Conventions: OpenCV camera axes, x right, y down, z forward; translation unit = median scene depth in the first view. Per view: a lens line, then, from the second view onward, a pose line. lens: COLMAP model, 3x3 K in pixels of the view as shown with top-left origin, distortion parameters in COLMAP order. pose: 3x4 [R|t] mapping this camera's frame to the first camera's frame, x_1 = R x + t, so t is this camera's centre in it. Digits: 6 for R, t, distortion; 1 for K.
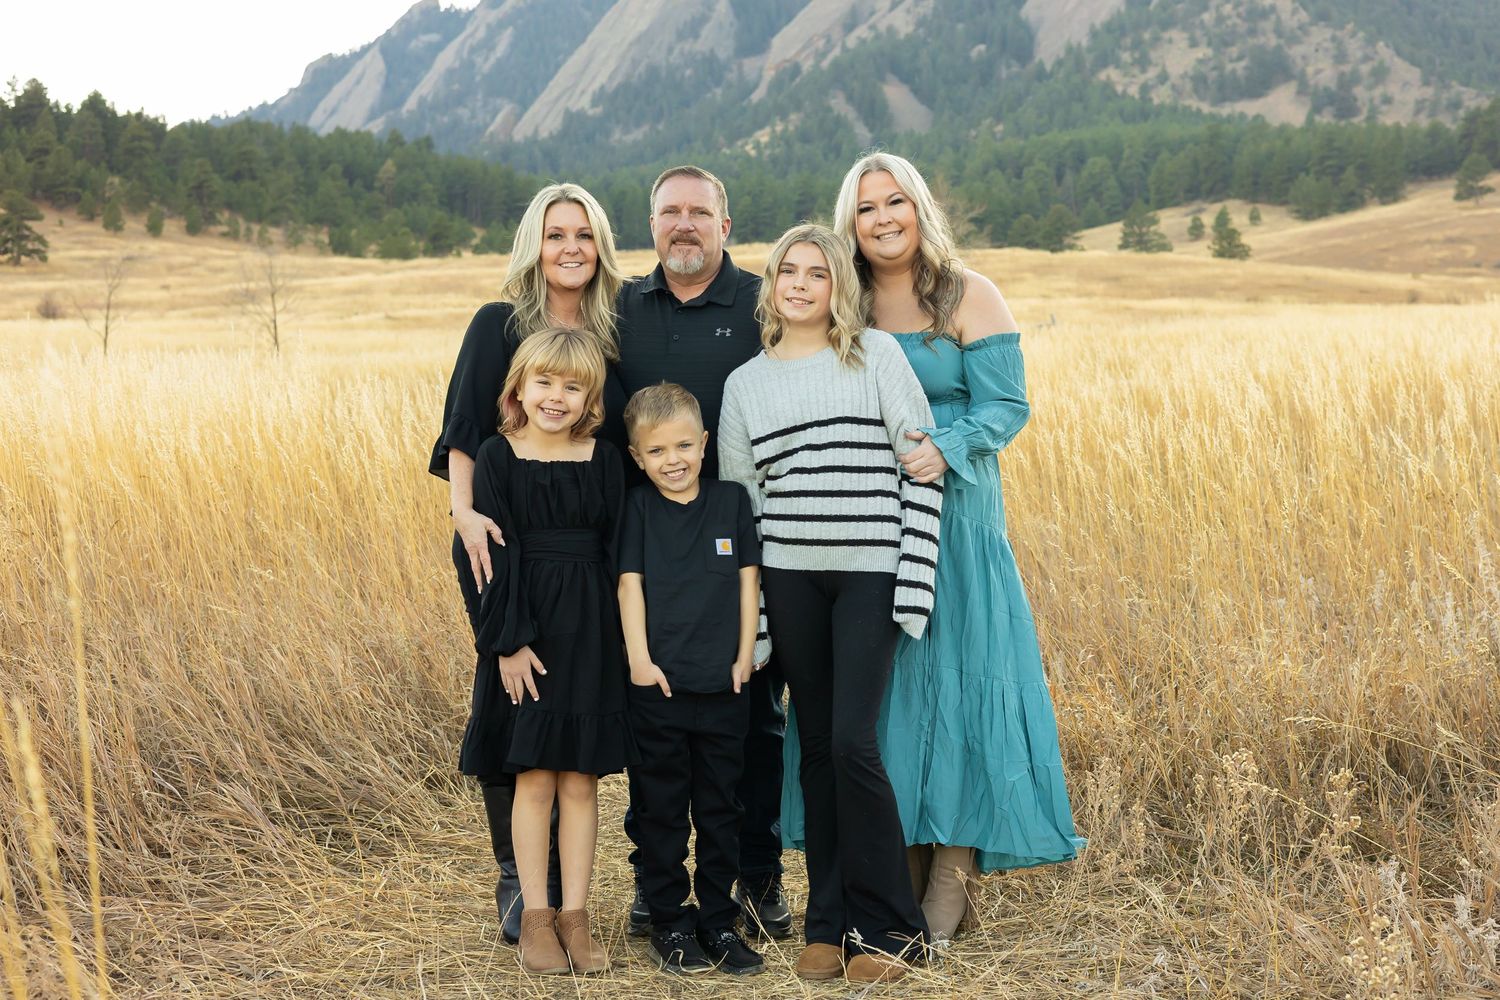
lens RADIAL K [[2323.5, 0, 750.0], [0, 2323.5, 500.0], [0, 0, 1]] dist [-0.005124, 0.105997]
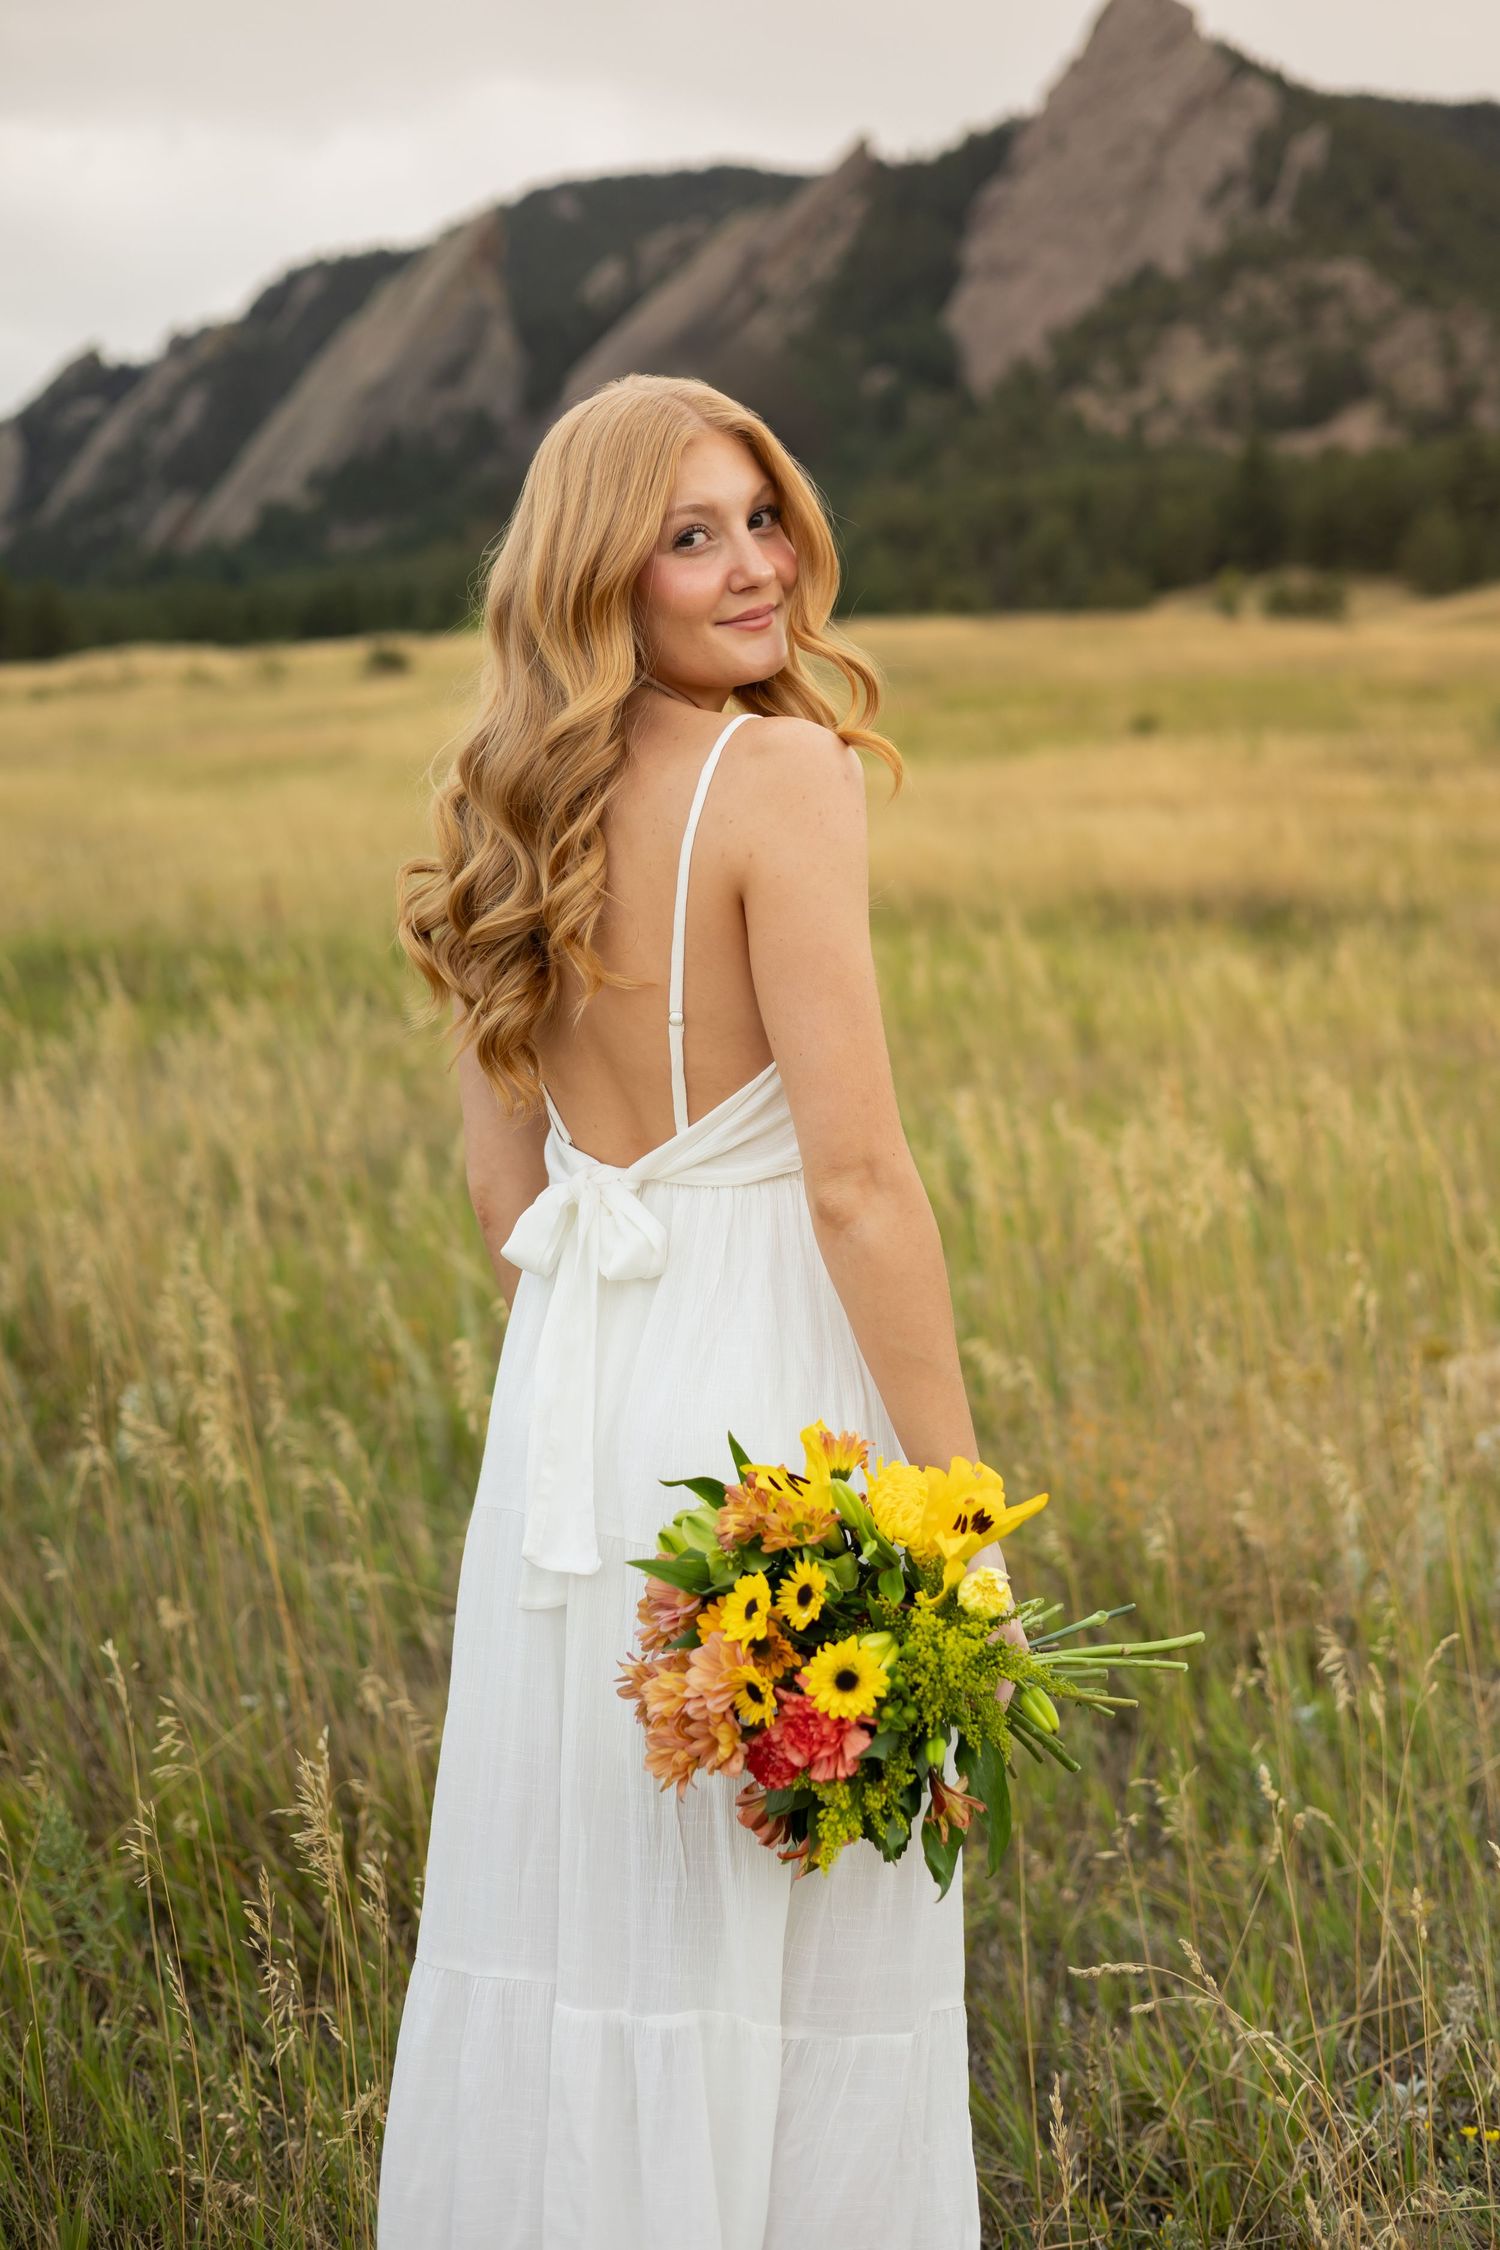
lens RADIAL K [[2969.7, 0, 750.0], [0, 2969.7, 1125.0], [0, 0, 1]] dist [0.010830, 0.048225]
pose [[0.998996, -0.035580, 0.027216, 0.034402], [0.034738, 0.998921, 0.030817, -0.015717], [-0.028283, -0.029841, 0.999154, 0.182763]]
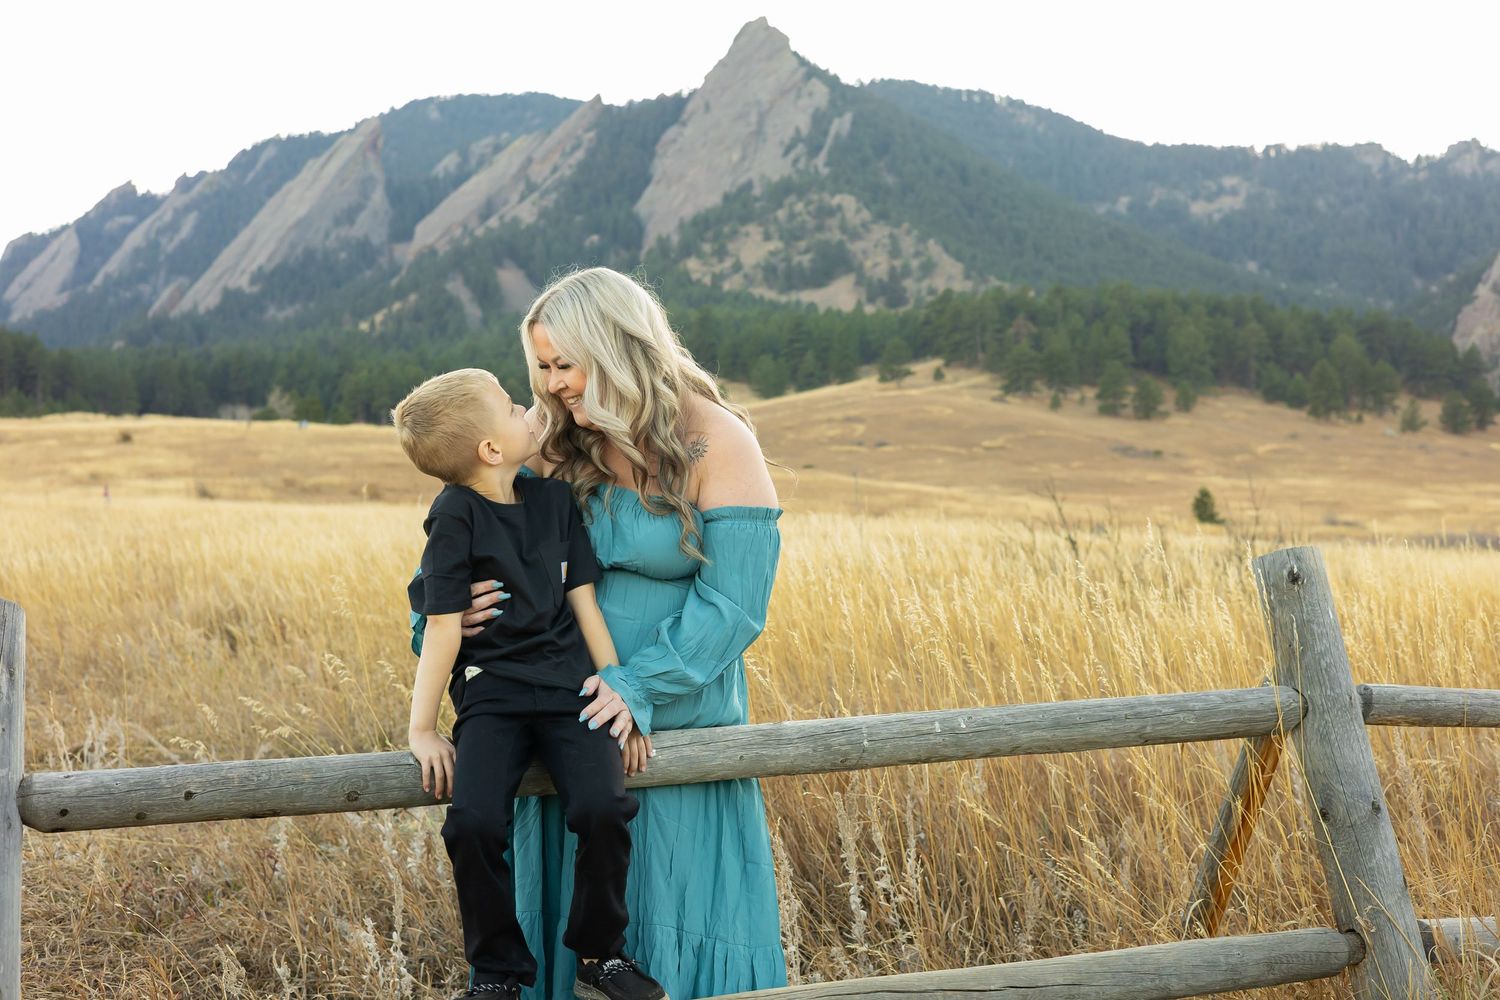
lens RADIAL K [[2074.0, 0, 750.0], [0, 2074.0, 500.0], [0, 0, 1]] dist [0.017837, -0.008677]
pose [[0.994433, 0.009032, 0.104986, 0.073445], [-0.001717, 0.997576, -0.069563, -0.004964], [-0.105359, 0.068996, 0.992038, 0.038235]]
